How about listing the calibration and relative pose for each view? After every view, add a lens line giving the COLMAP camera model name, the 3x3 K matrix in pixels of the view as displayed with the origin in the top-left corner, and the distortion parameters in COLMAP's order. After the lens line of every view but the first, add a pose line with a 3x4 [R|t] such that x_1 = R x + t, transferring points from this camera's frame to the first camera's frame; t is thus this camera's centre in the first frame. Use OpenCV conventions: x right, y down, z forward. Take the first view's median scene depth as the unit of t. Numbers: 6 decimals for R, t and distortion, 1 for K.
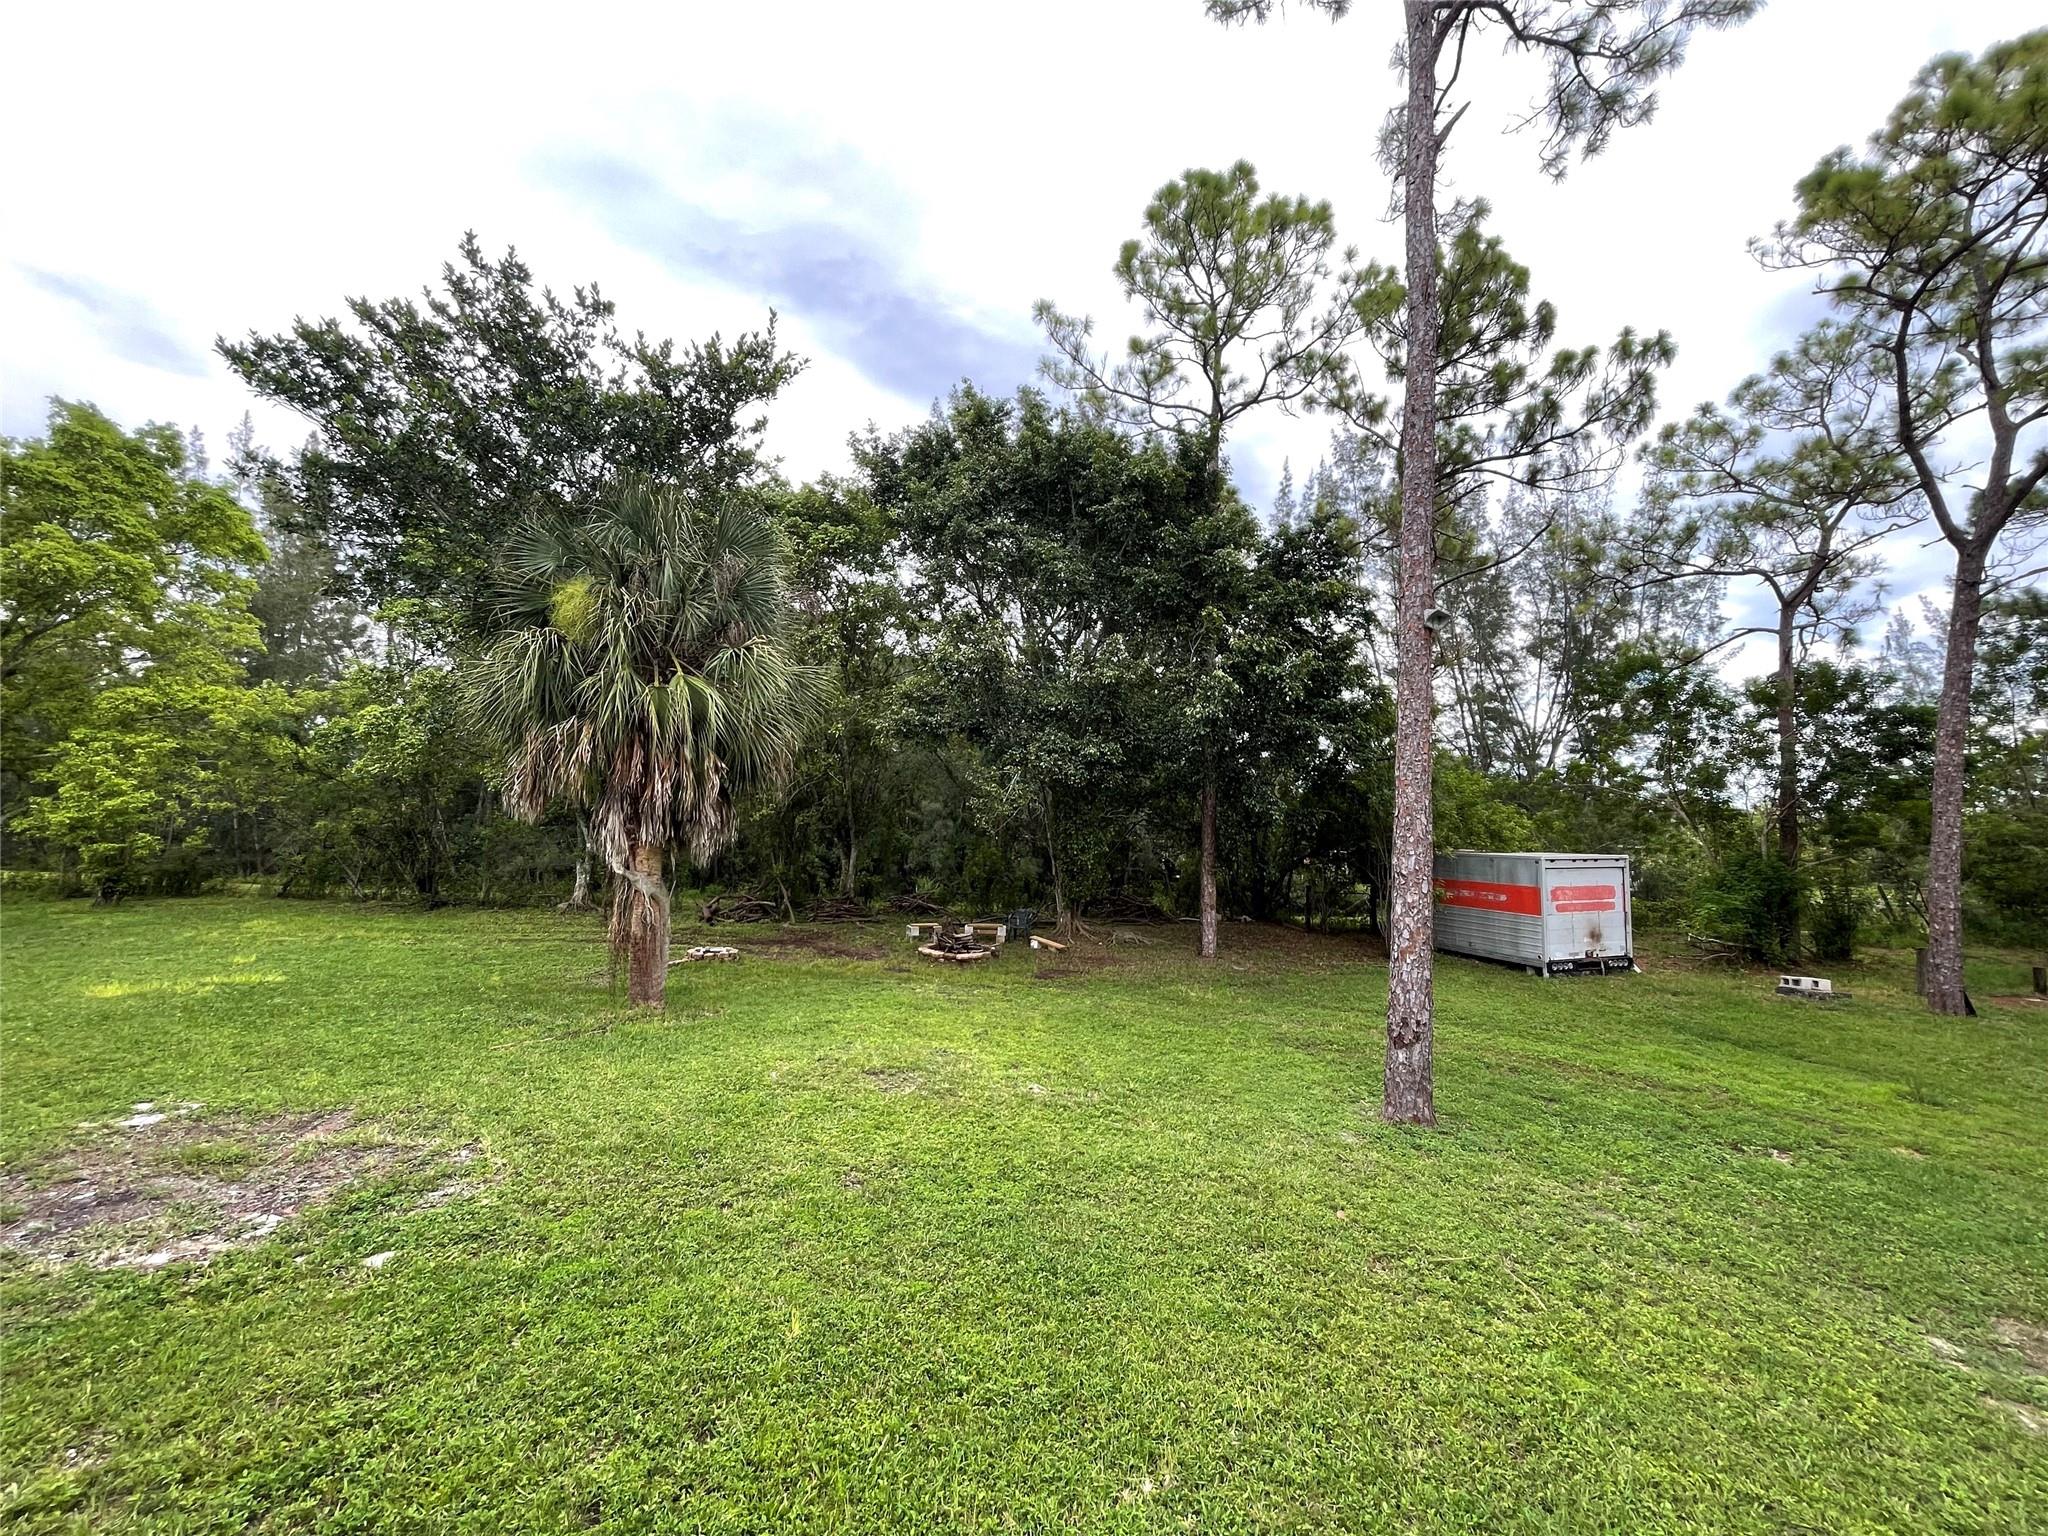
lens RADIAL K [[826.8, 0, 1024.6], [0, 826.8, 764.9], [0, 0, 1]] dist [-0.001171, -0.000151]
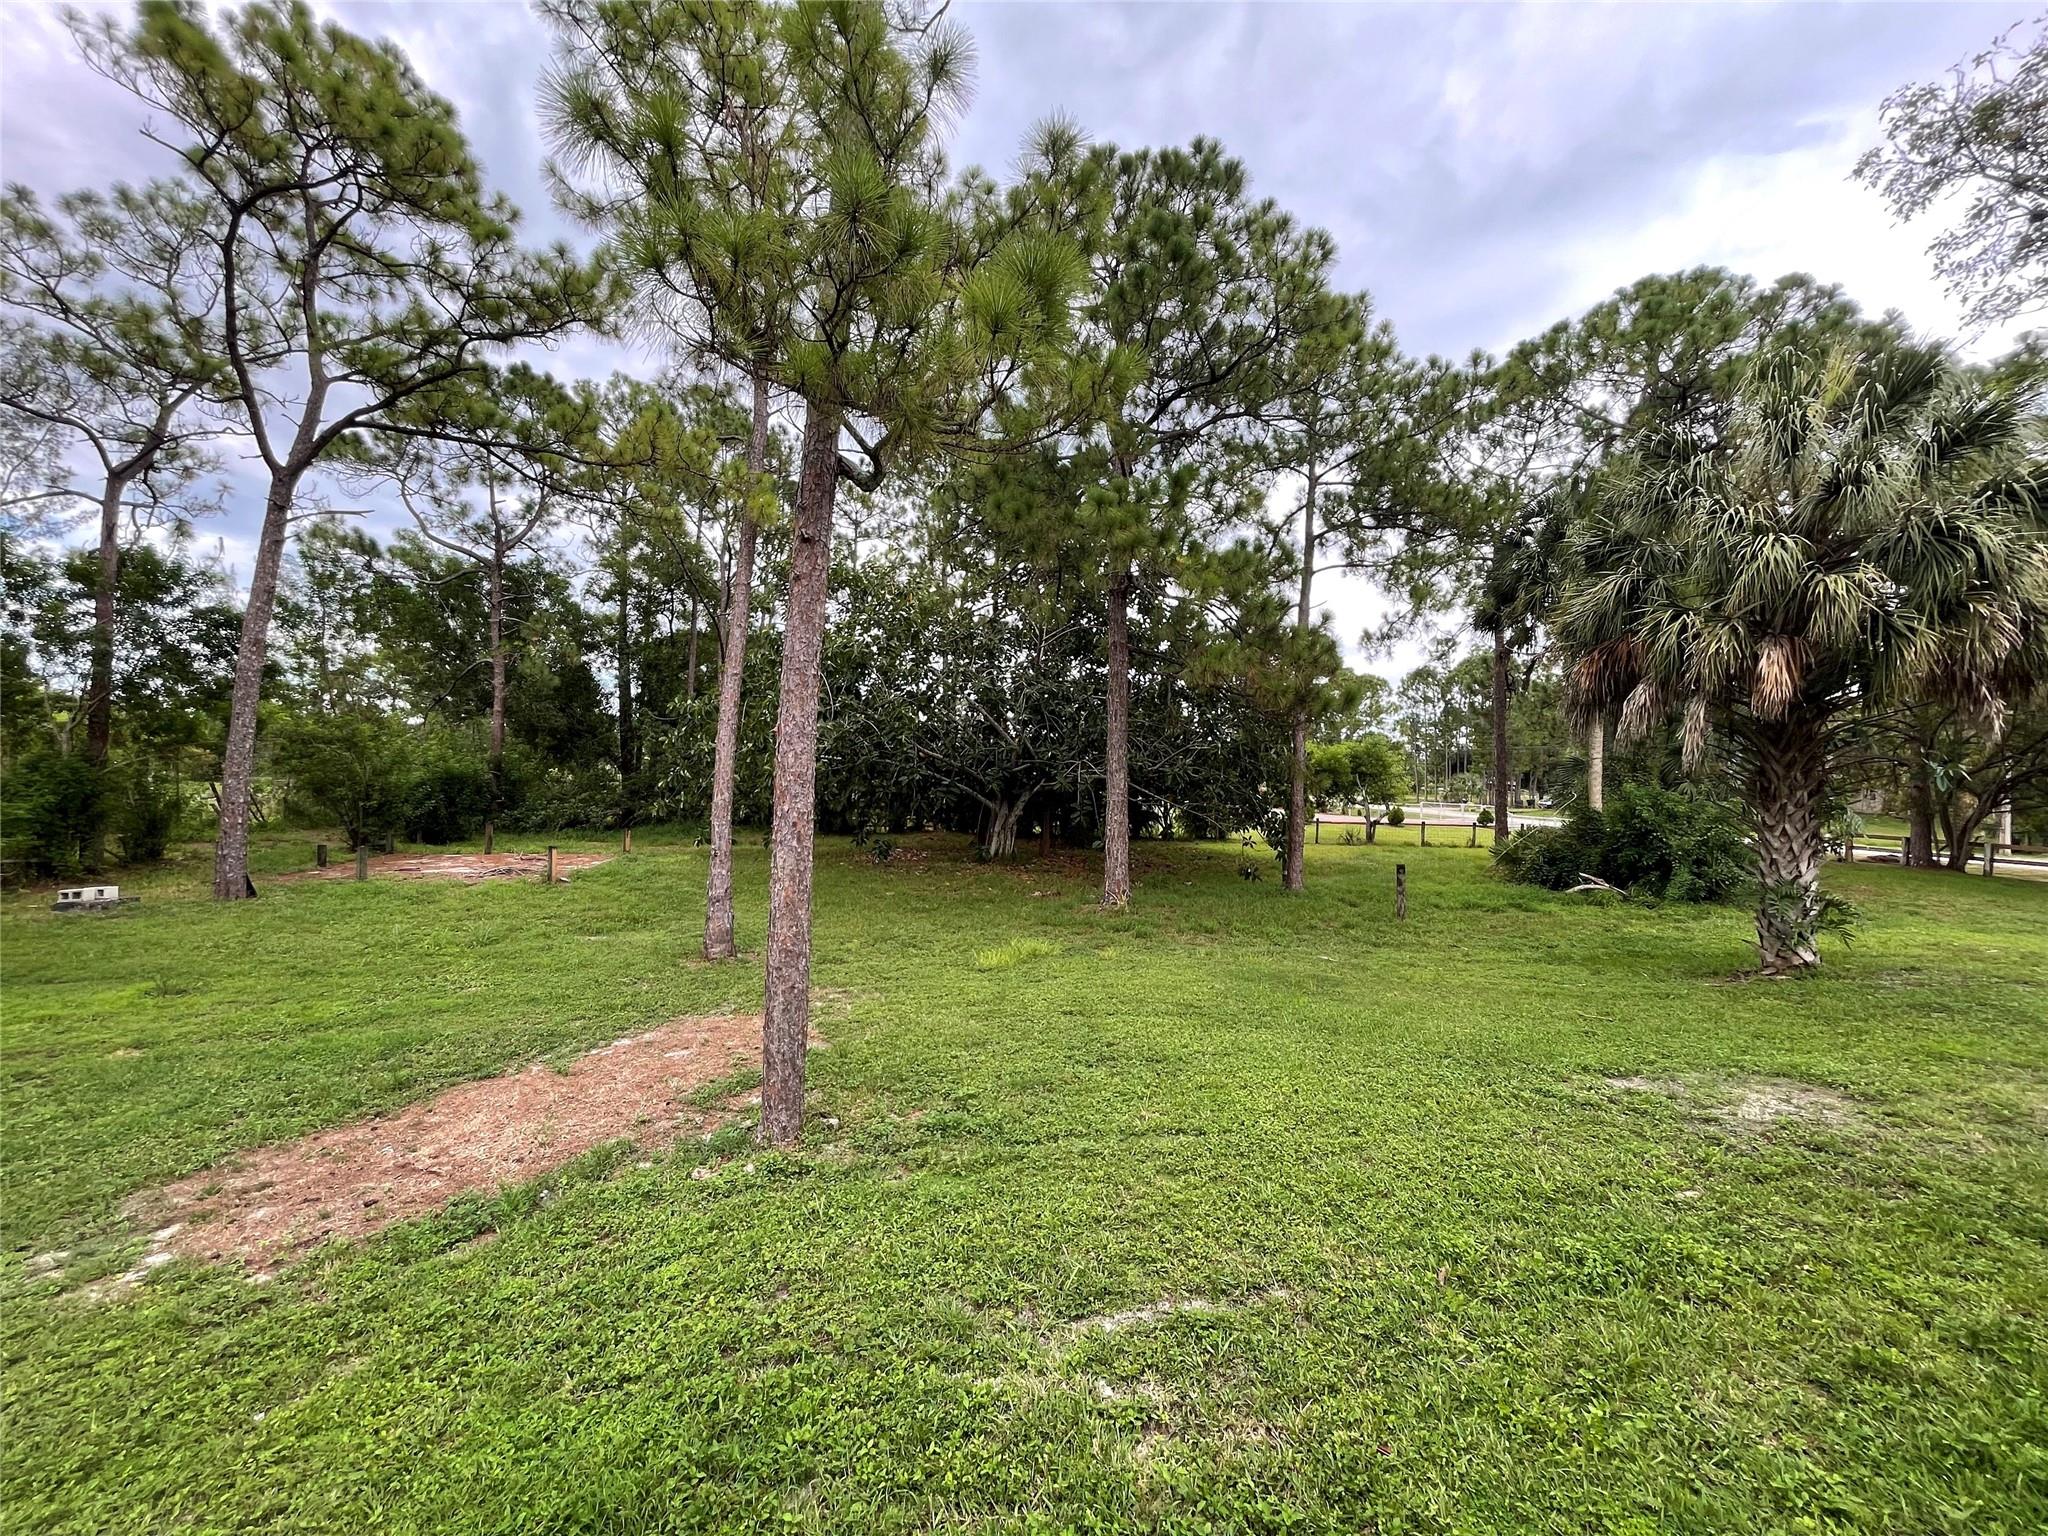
lens RADIAL K [[826.8, 0, 1032.1], [0, 826.8, 762.6], [0, 0, 1]] dist [-0.001171, -0.000151]
pose [[0.017305, -0.025334, 0.999529, 0.045223], [-0.098106, 0.994812, 0.026913, -0.006572], [-0.995026, -0.098526, 0.014729, -0.033224]]
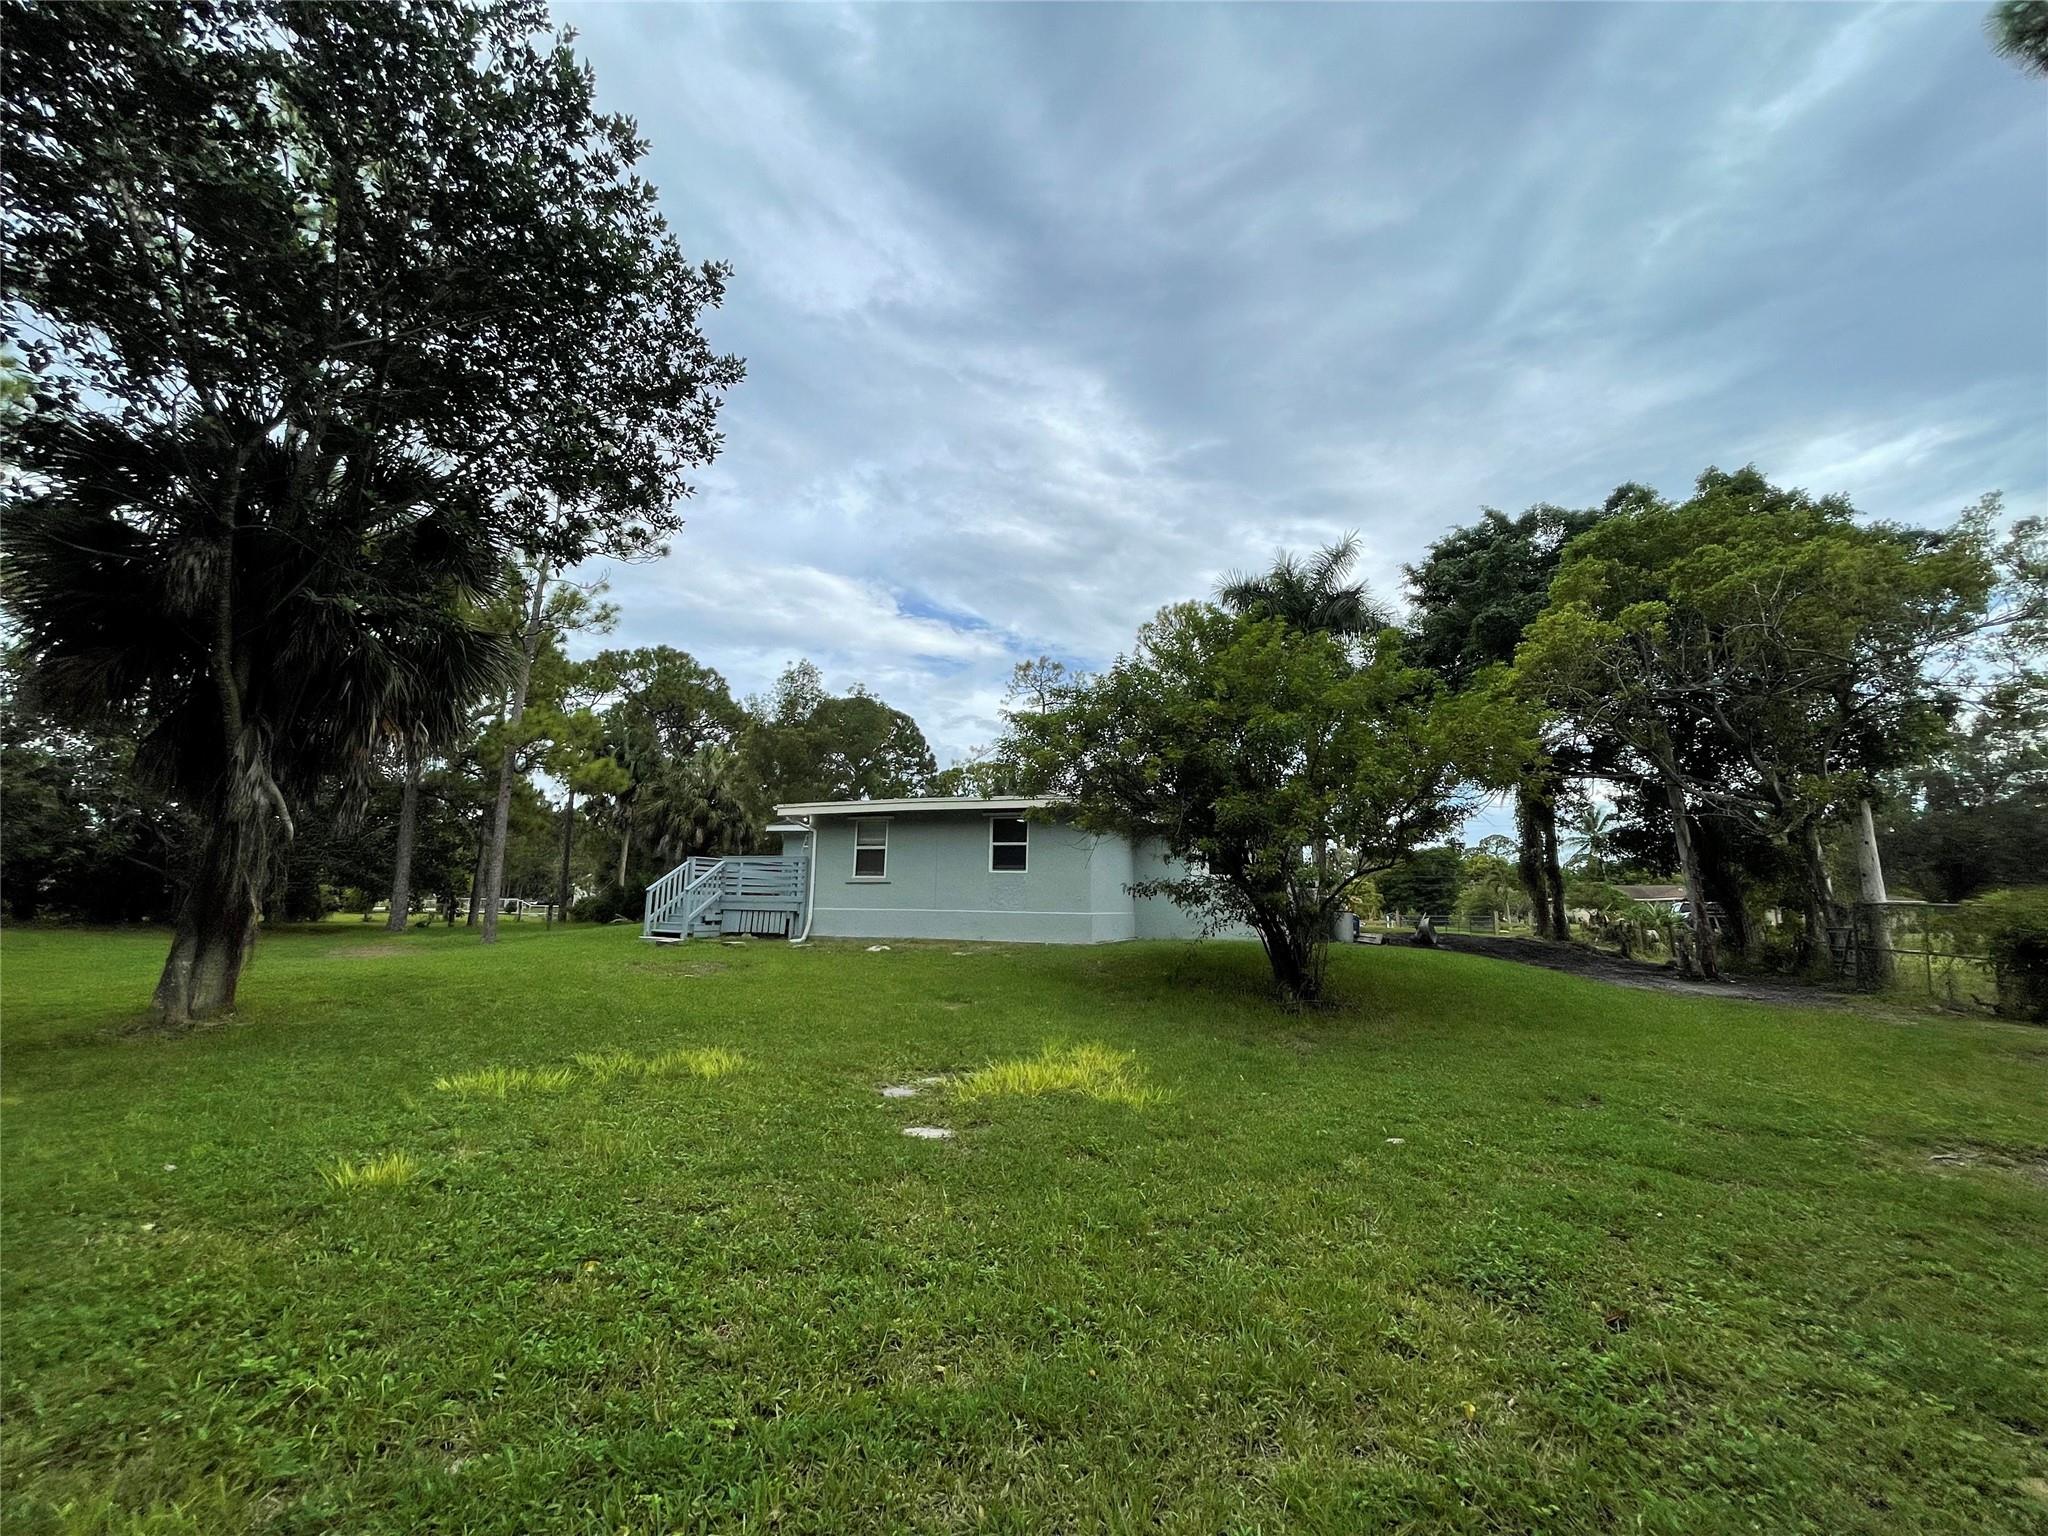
lens RADIAL K [[826.8, 0, 1020.6], [0, 826.8, 773.5], [0, 0, 1]] dist [-0.001171, -0.000151]
pose [[-0.894347, 0.015372, 0.447110, -0.935841], [-0.093338, 0.971004, -0.220087, 0.117247], [-0.437529, -0.238567, -0.866980, 0.869567]]
